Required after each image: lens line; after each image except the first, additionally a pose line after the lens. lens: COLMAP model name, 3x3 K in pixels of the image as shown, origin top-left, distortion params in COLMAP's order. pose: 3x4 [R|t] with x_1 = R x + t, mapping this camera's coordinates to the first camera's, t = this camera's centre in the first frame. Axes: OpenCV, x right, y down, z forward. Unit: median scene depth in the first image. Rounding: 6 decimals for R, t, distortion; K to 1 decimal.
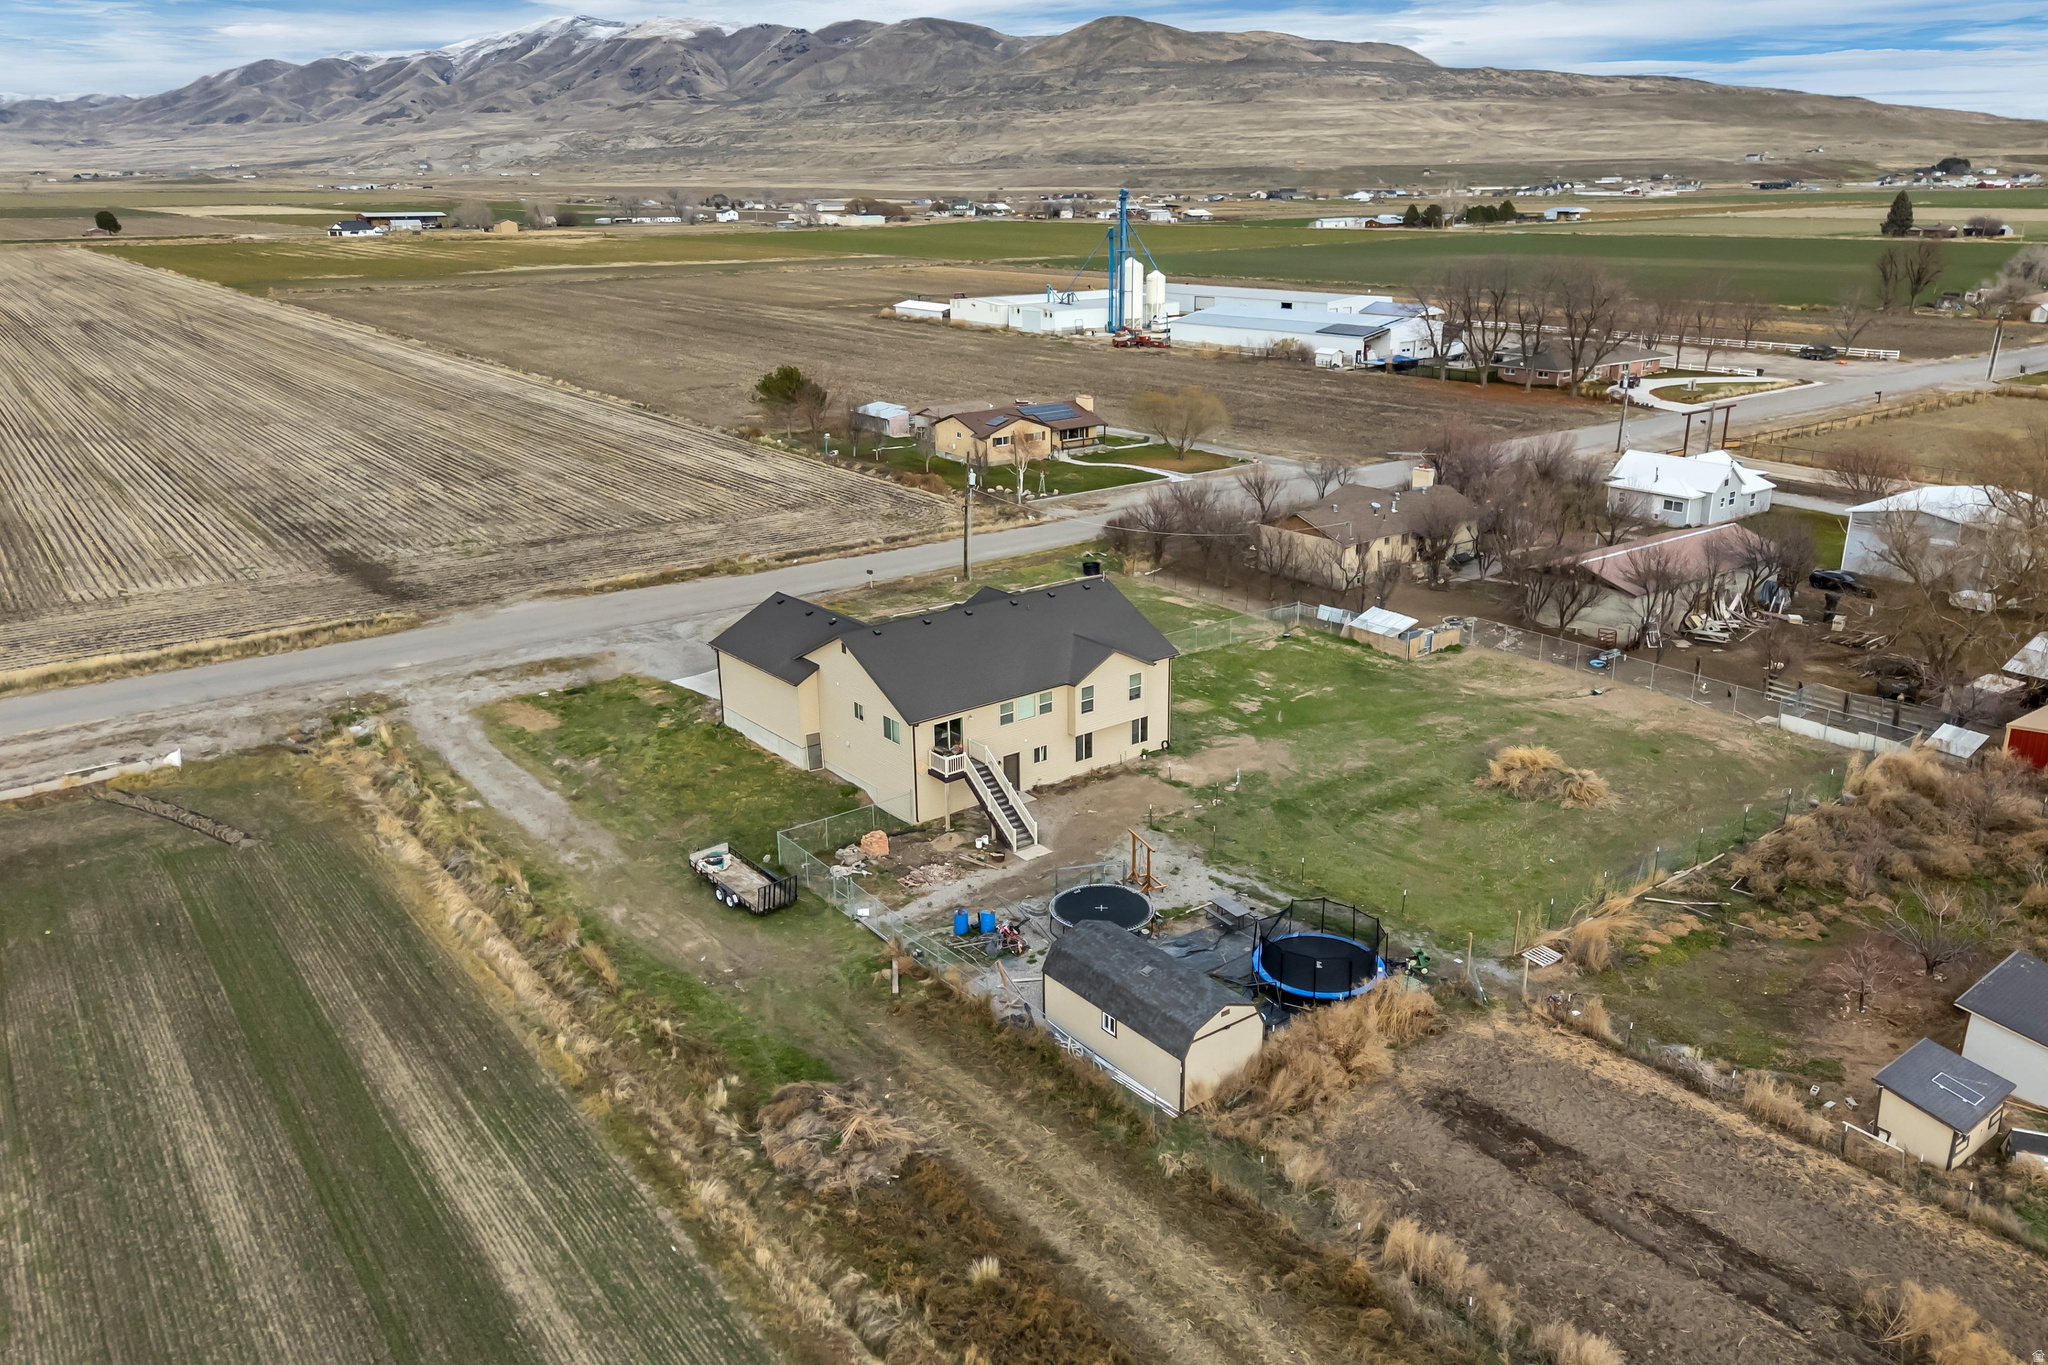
lens RADIAL K [[1511.6, 0, 1027.1], [0, 1511.6, 663.4], [0, 0, 1]] dist [0.094100, -0.099970]
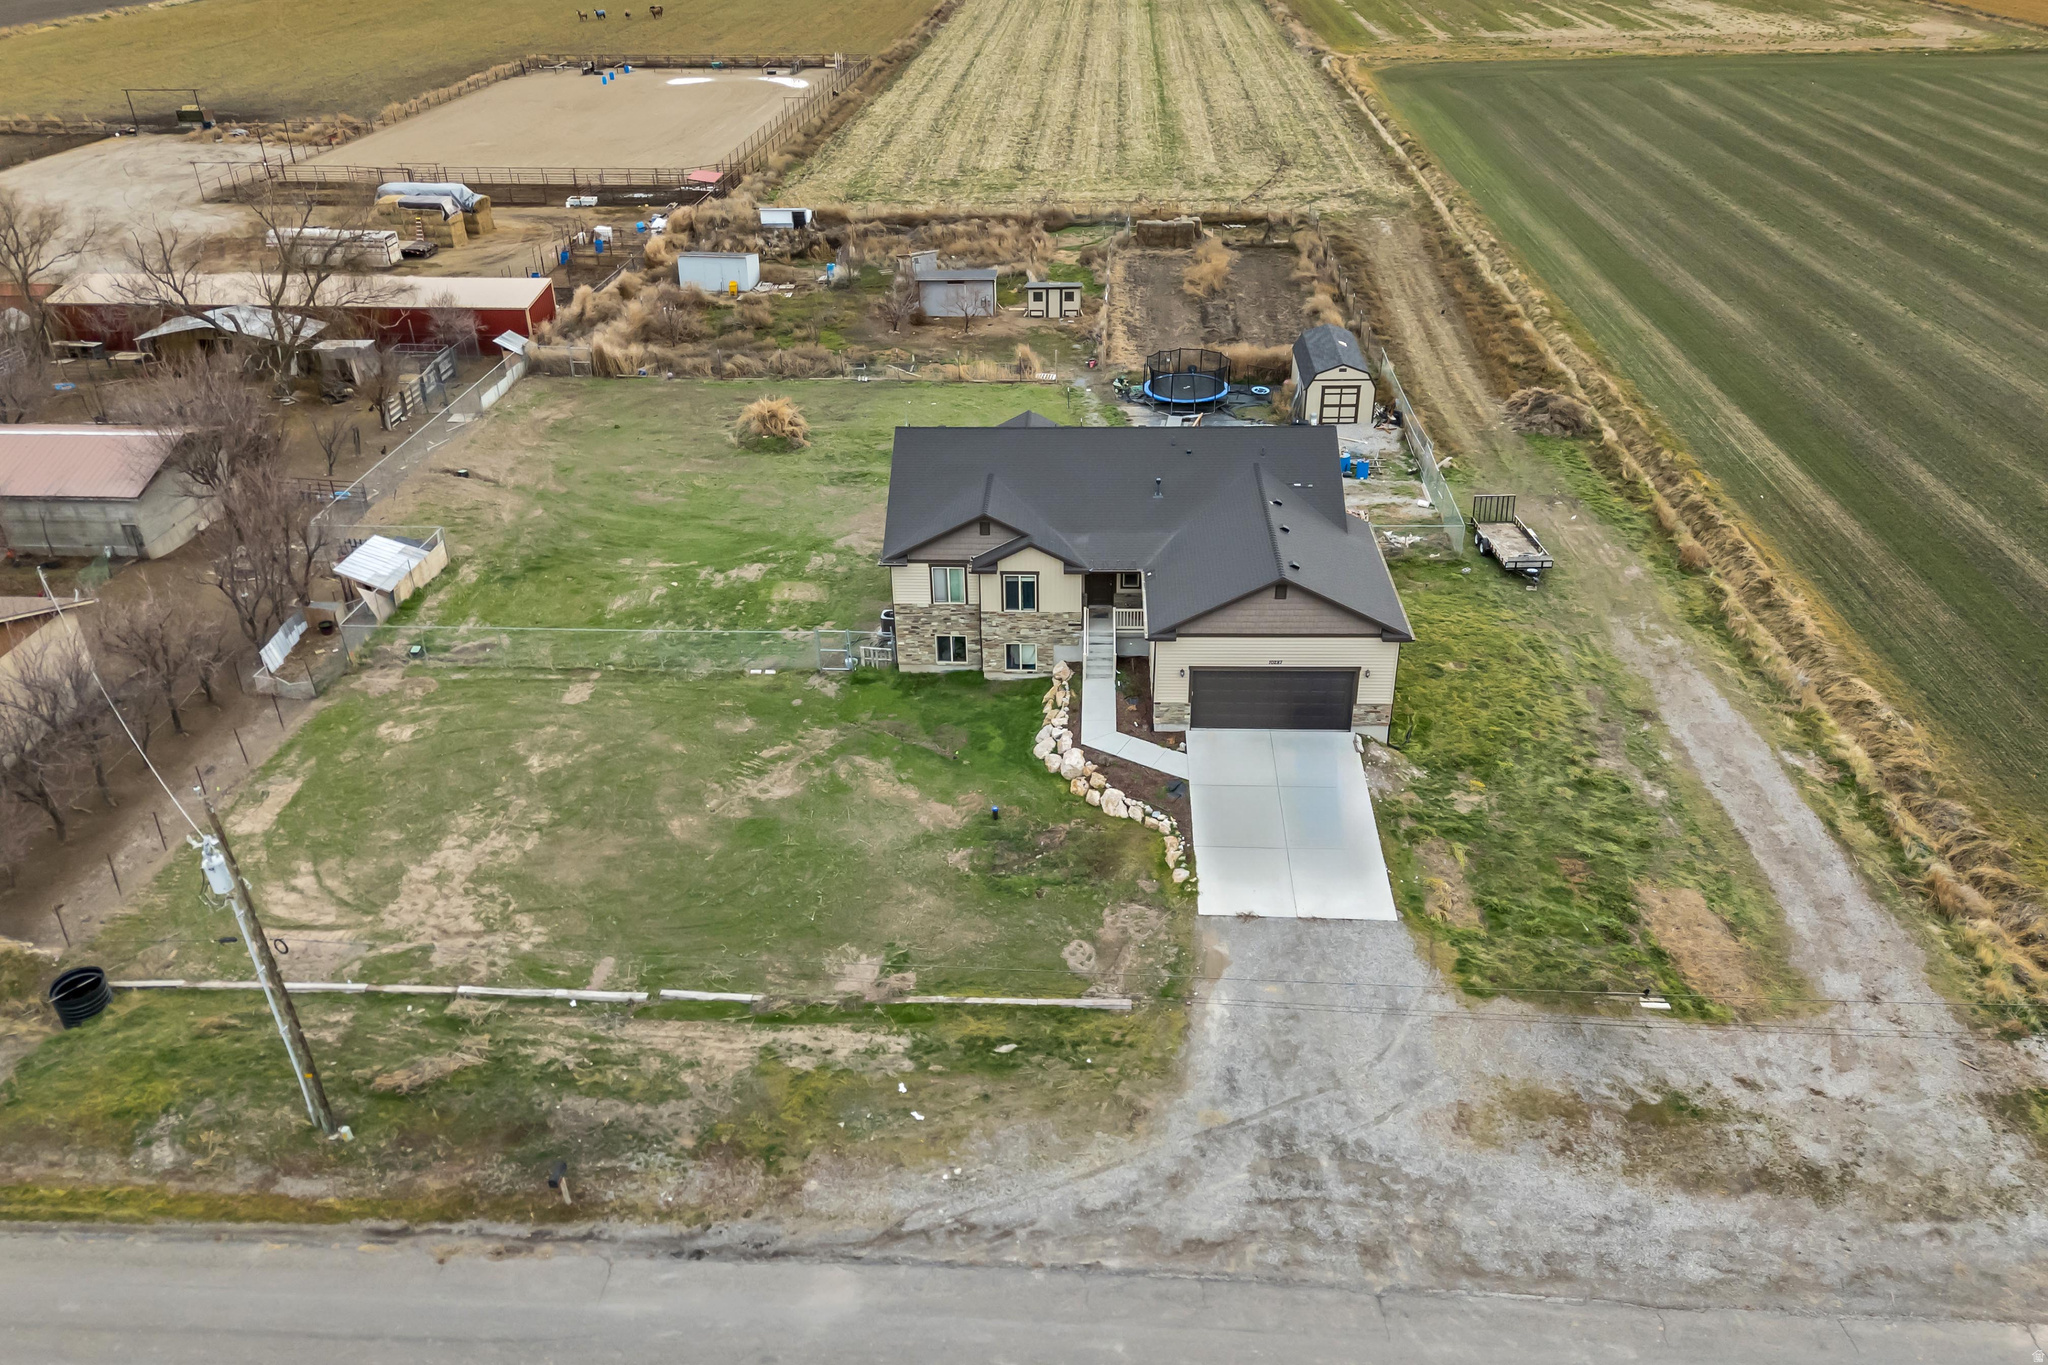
lens RADIAL K [[1505.9, 0, 1027.3], [0, 1505.9, 682.9], [0, 0, 1]] dist [0.081527, -0.076429]
pose [[-0.760566, -0.299445, 0.576083, -0.493514], [0.221558, 0.714328, 0.663813, -0.480720], [-0.610288, 0.632509, -0.476950, 1.541287]]
